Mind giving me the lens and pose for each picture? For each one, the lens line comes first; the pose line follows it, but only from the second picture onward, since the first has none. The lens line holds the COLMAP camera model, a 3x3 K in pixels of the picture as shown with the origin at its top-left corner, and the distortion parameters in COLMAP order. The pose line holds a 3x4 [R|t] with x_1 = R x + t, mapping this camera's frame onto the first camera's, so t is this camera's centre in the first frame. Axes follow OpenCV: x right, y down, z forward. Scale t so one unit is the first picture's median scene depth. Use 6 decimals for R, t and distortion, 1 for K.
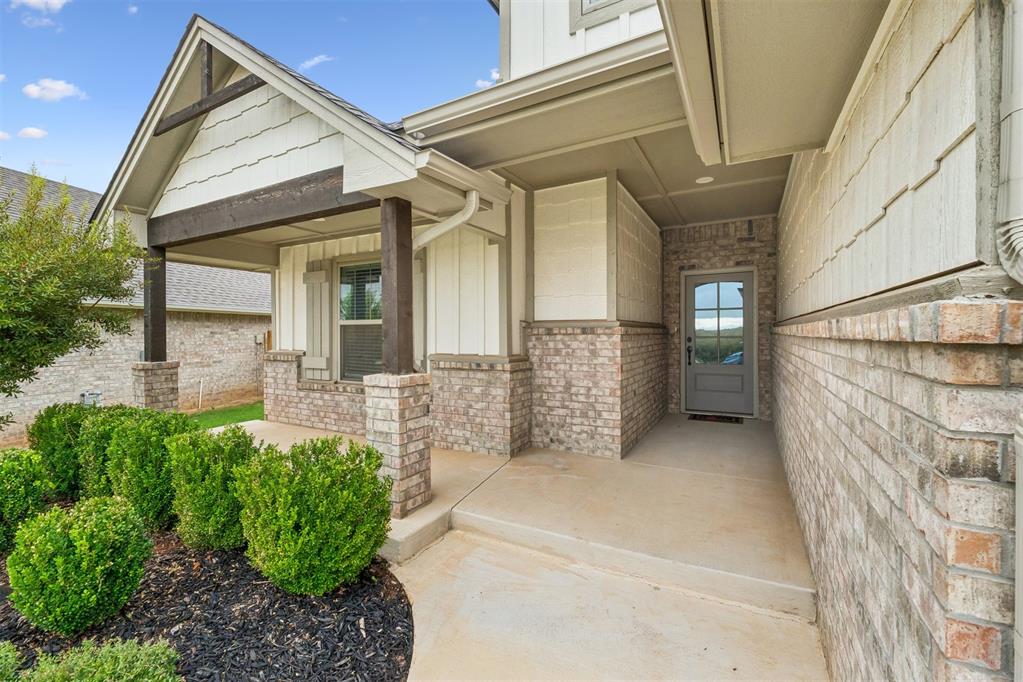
lens RADIAL K [[429.1, 0, 511.7], [0, 429.1, 336.3], [0, 0, 1]] dist [-0.008377, -0.000193]
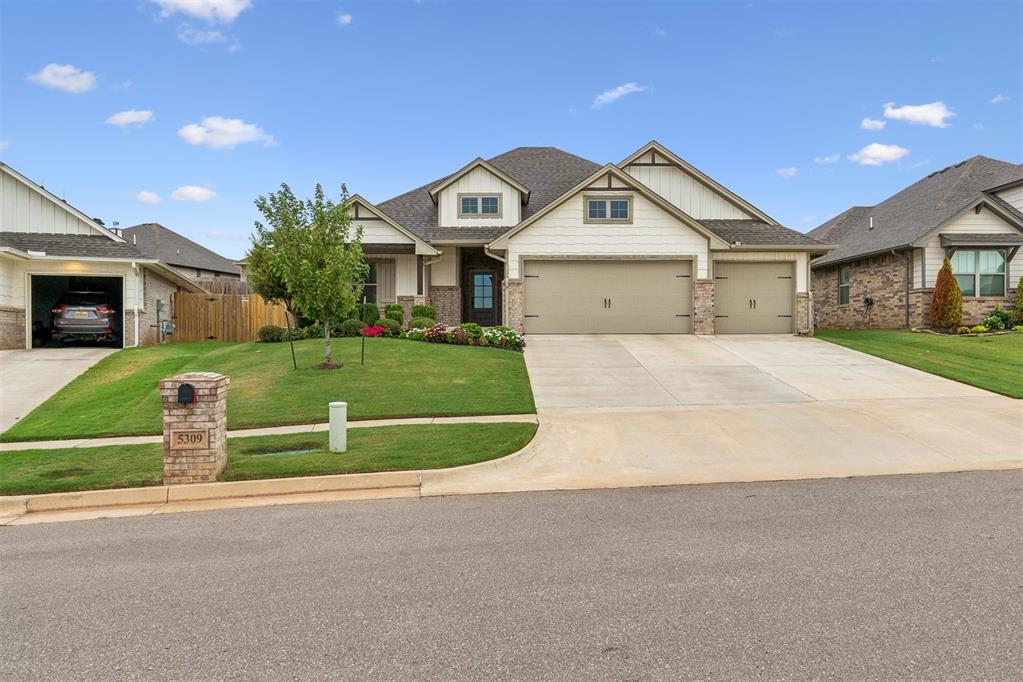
lens RADIAL K [[759.4, 0, 511.5], [0, 759.4, 341.0], [0, 0, 1]] dist [0.001244, 0.000384]
pose [[0.865452, 0.005559, 0.500961, -2.233701], [-0.000193, 0.999942, -0.010762, 0.427730], [-0.500992, 0.009217, 0.865403, -4.090162]]
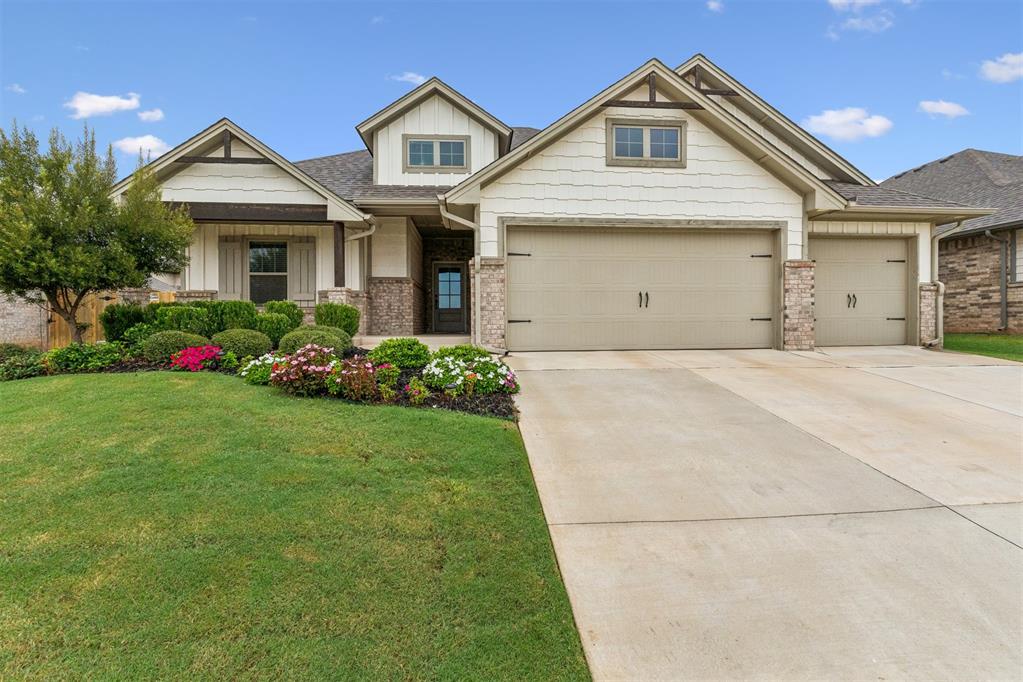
lens RADIAL K [[445.8, 0, 508.6], [0, 445.8, 328.9], [0, 0, 1]] dist [-0.002105, -0.000203]
pose [[0.835140, -0.000232, 0.550037, -0.629745], [0.005435, 0.999955, -0.007831, 0.255180], [-0.550010, 0.009529, 0.835103, -1.295925]]
